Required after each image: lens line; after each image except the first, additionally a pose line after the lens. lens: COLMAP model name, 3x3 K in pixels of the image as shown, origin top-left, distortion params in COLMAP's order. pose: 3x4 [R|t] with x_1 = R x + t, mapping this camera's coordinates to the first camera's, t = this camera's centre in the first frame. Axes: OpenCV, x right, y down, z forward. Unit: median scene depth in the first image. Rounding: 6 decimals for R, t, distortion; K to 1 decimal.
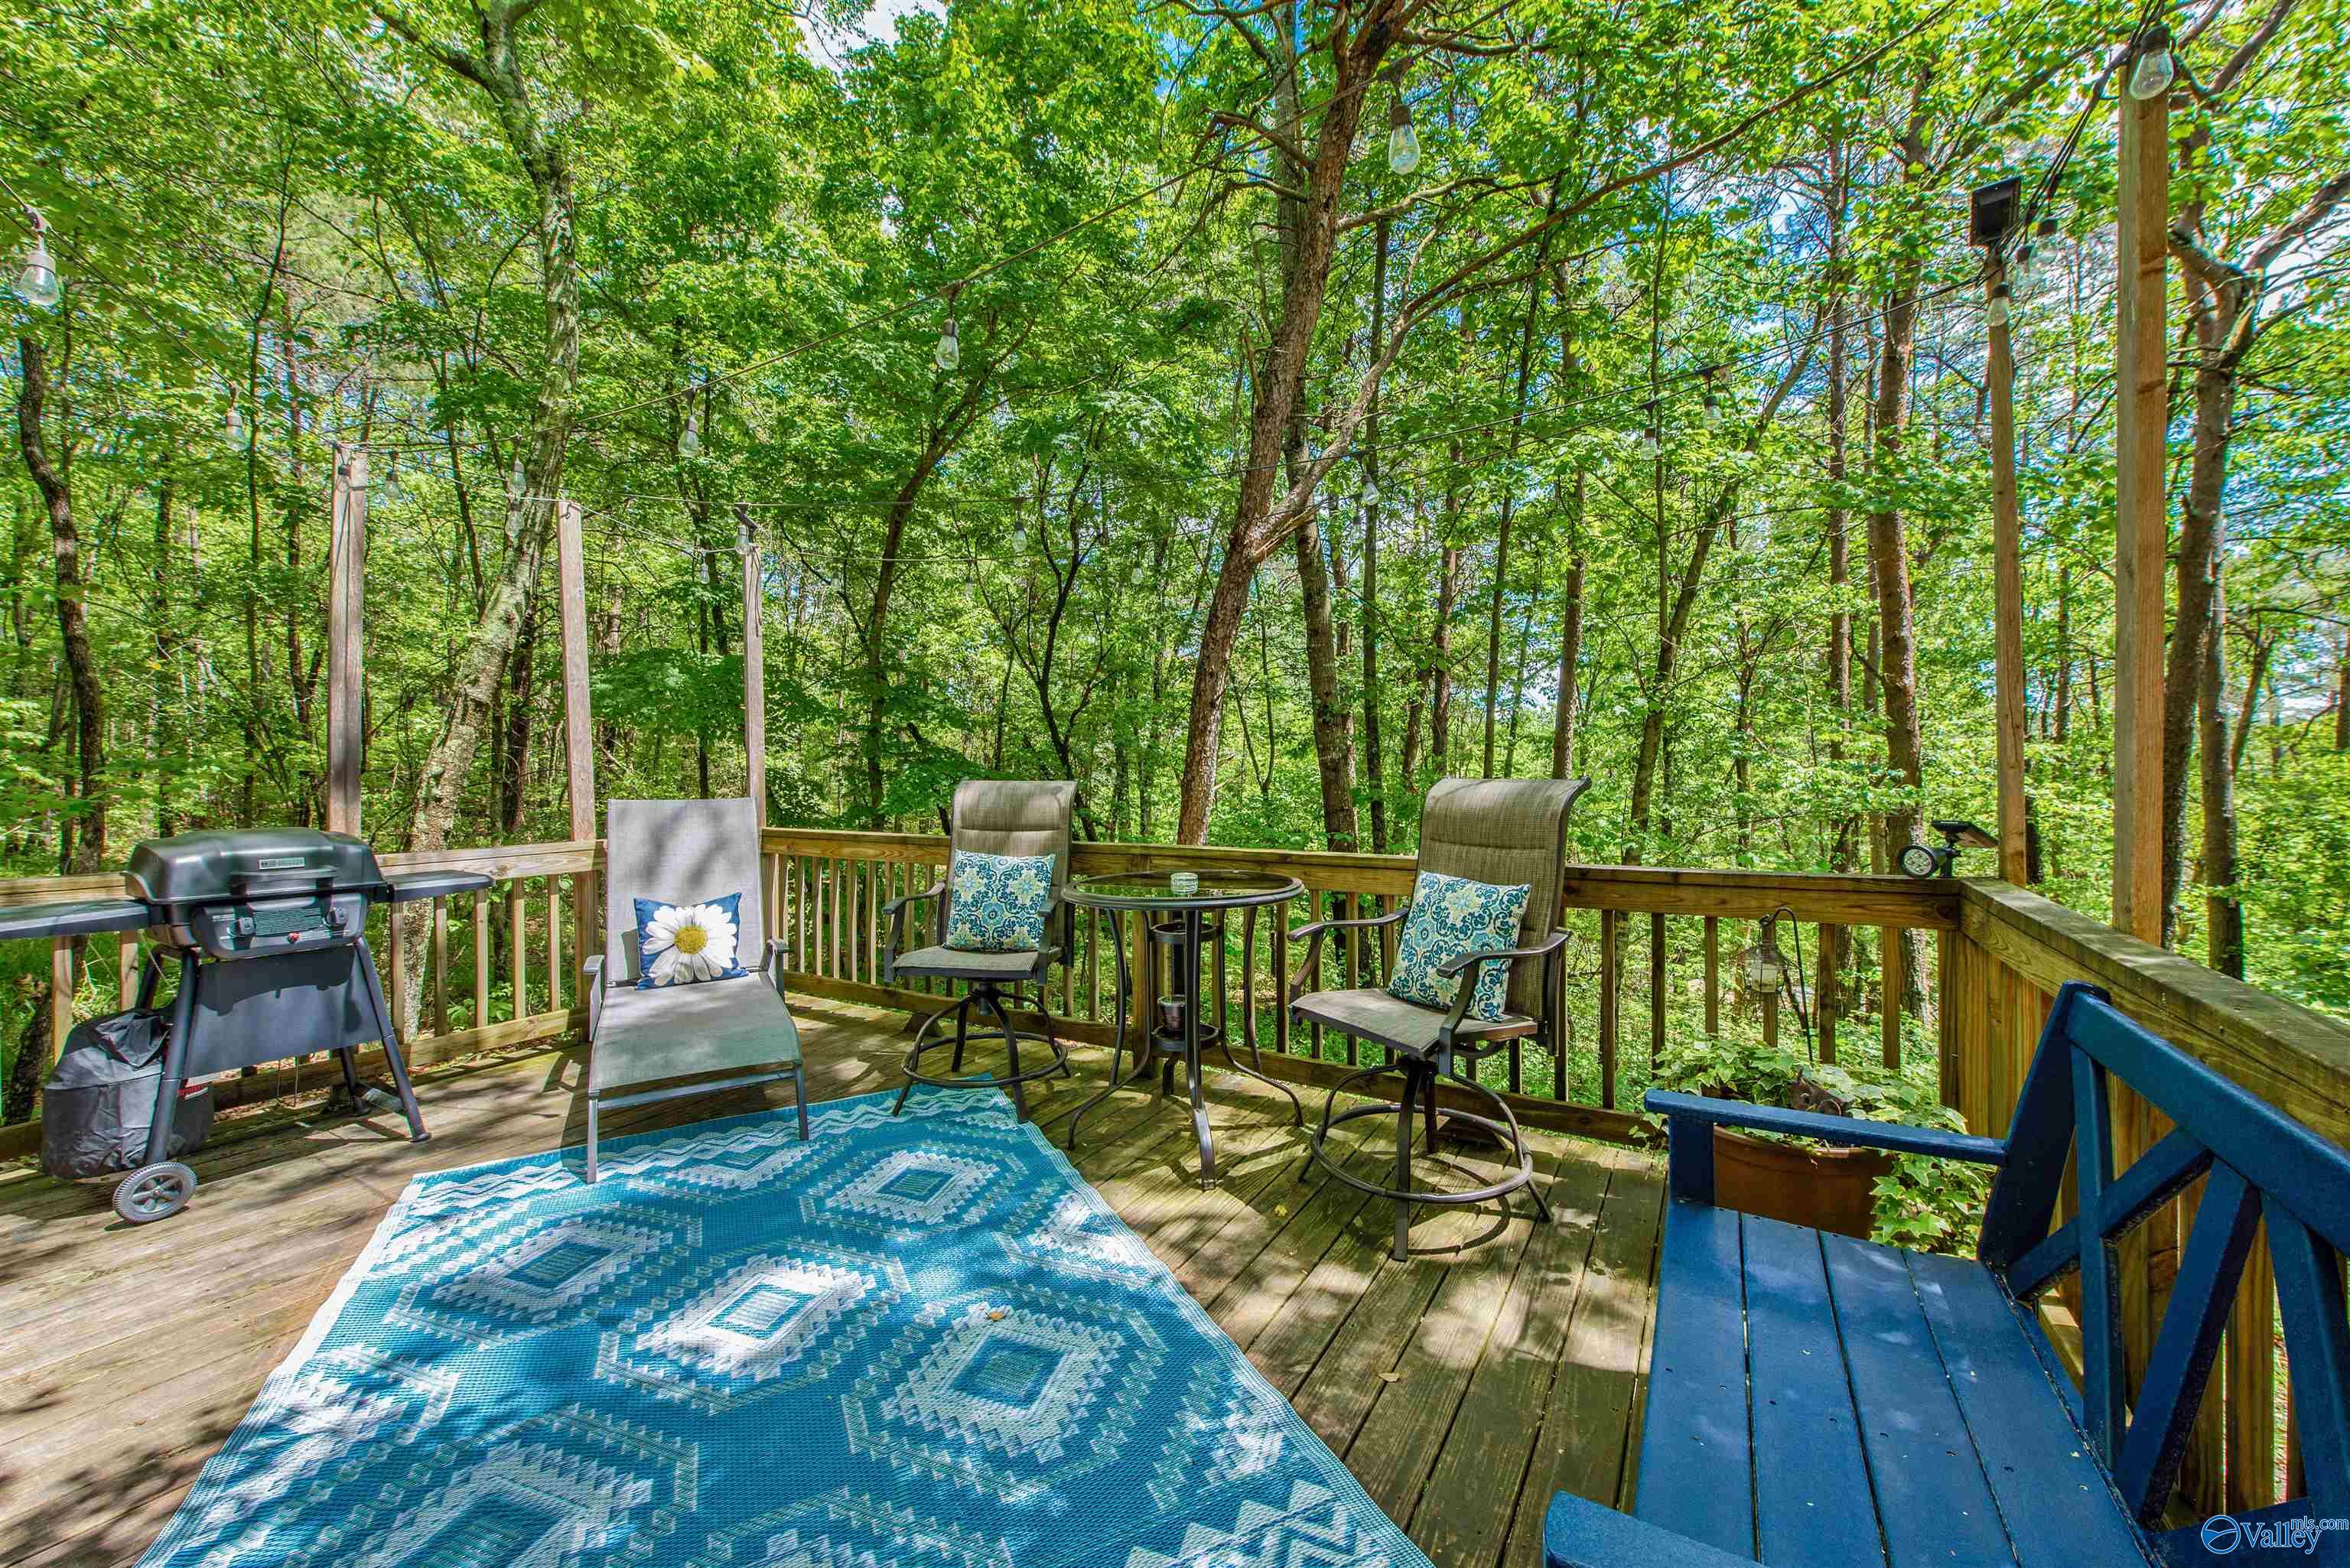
lens RADIAL K [[910.9, 0, 1187.1], [0, 910.9, 775.0], [0, 0, 1]] dist [0.001303, 0.000245]
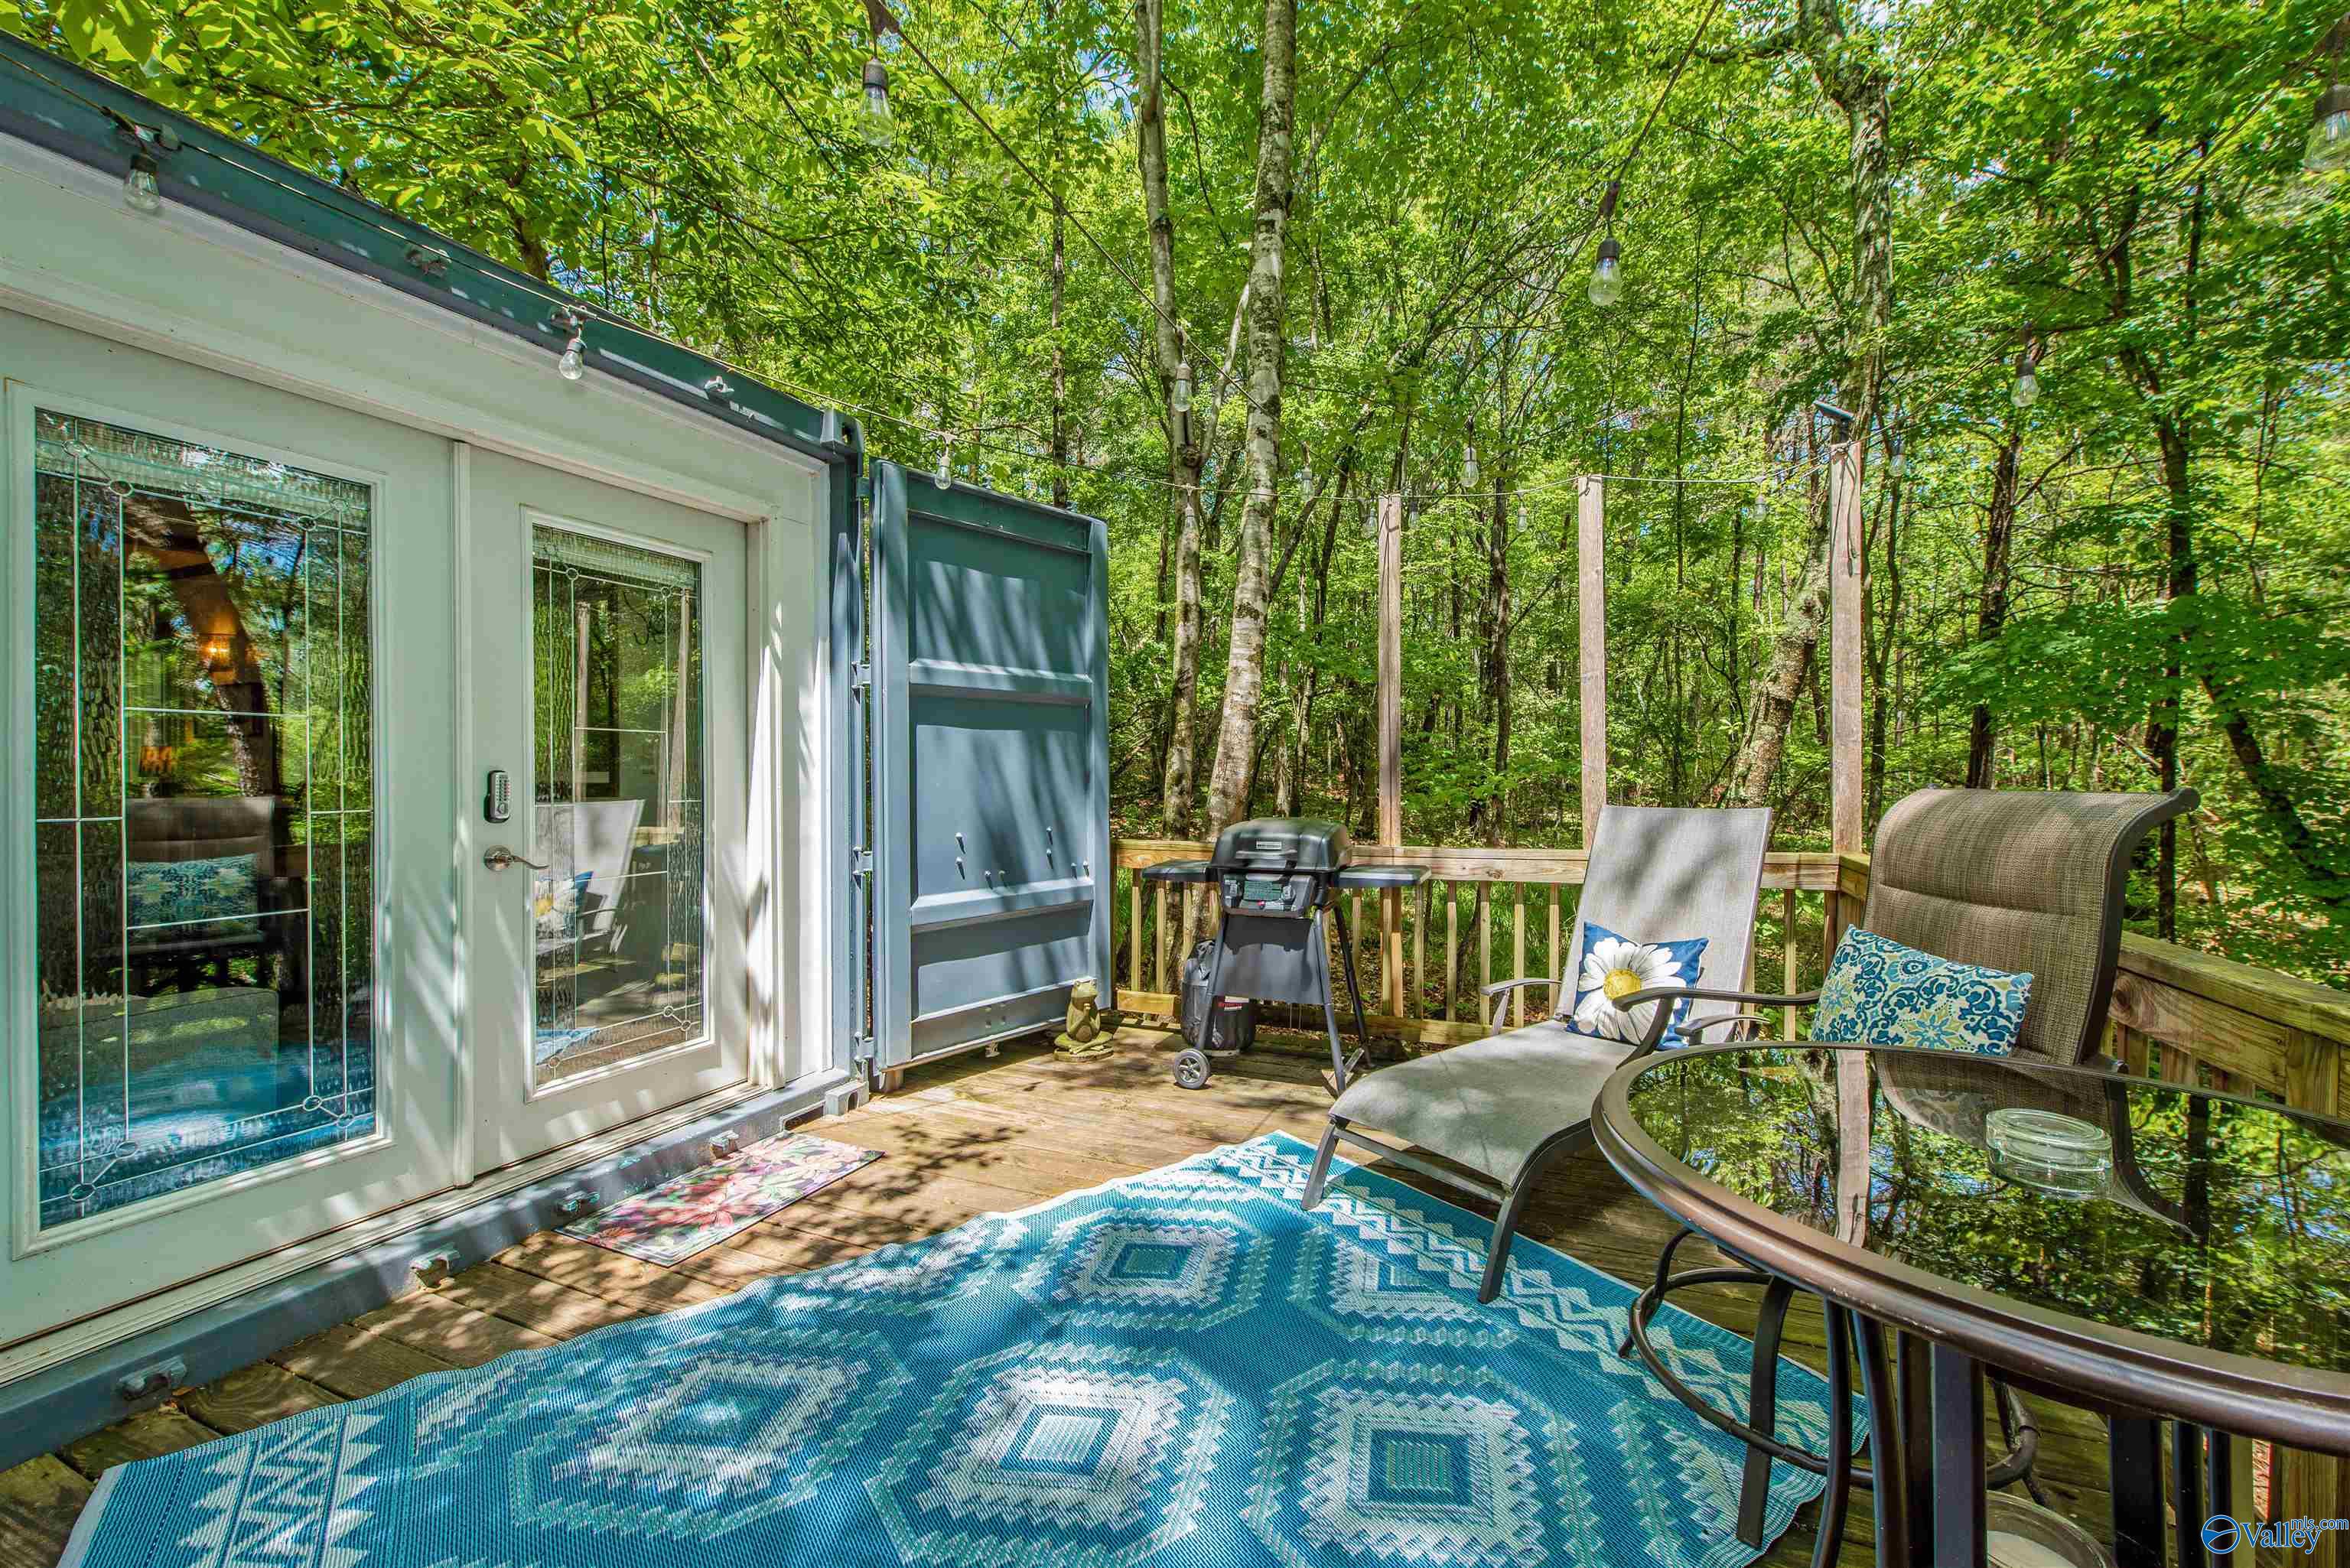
lens RADIAL K [[910.9, 0, 1192.0], [0, 910.9, 777.4], [0, 0, 1]] dist [0.001303, 0.000245]
pose [[0.135322, 0.003358, -0.990796, 0.271774], [-0.001119, 0.999994, 0.003236, -0.002378], [0.990801, 0.000671, 0.135325, 0.777695]]
